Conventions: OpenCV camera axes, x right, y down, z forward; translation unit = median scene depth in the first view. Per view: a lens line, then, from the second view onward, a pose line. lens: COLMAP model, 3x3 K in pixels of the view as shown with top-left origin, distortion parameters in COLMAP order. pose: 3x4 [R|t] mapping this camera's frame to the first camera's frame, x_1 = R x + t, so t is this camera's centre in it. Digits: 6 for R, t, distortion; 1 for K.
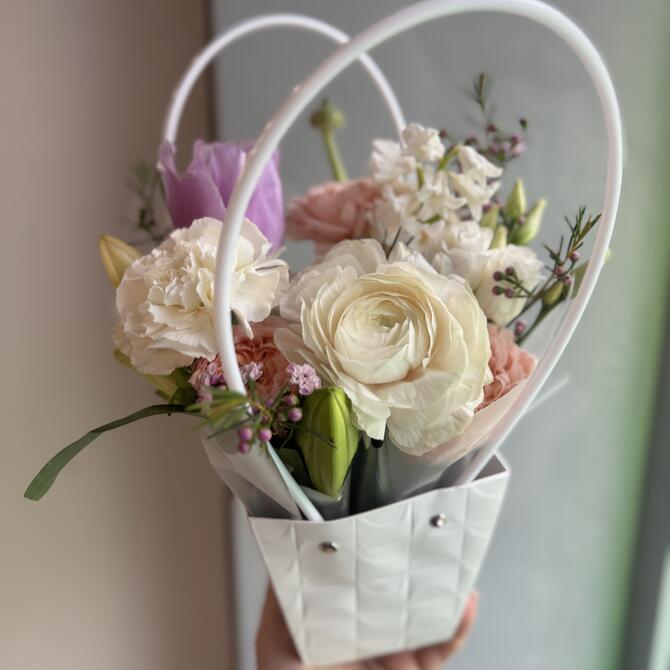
lens RADIAL K [[678.7, 0, 336.5], [0, 678.7, 331.0], [0, 0, 1]] dist [0.038480, 0.000000]
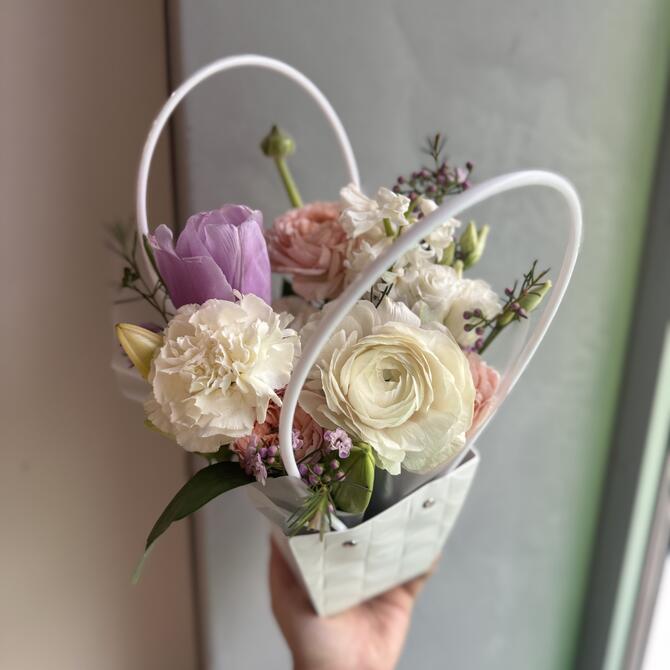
lens RADIAL K [[678.7, 0, 346.0], [0, 678.7, 332.7], [0, 0, 1]] dist [0.038480, 0.000000]
pose [[0.969404, -0.141112, 0.200854, -0.223918], [0.097579, 0.972348, 0.212175, -0.335811], [-0.225240, -0.186084, 0.956368, -0.115282]]
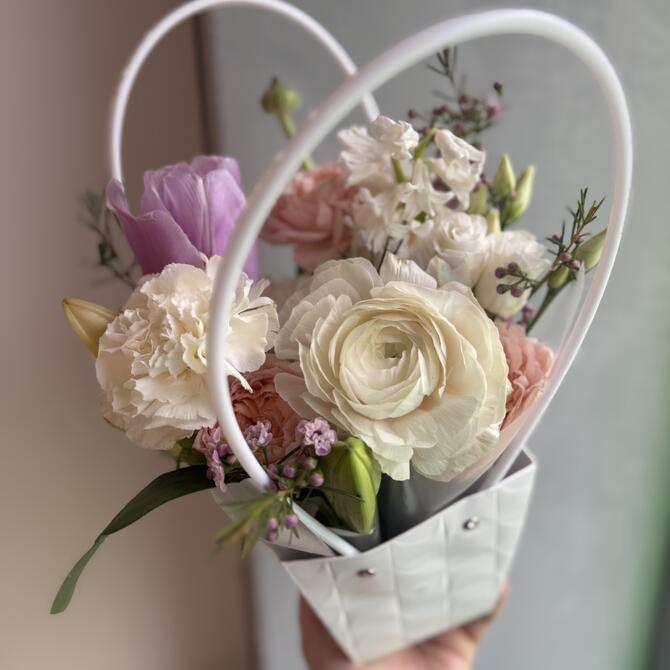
lens RADIAL K [[678.7, 0, 334.9], [0, 678.7, 332.4], [0, 0, 1]] dist [0.038480, 0.000000]
pose [[0.984990, -0.171238, 0.021722, -0.018154], [0.166639, 0.976170, 0.139010, -0.171726], [-0.045008, -0.133304, 0.990053, 0.085878]]
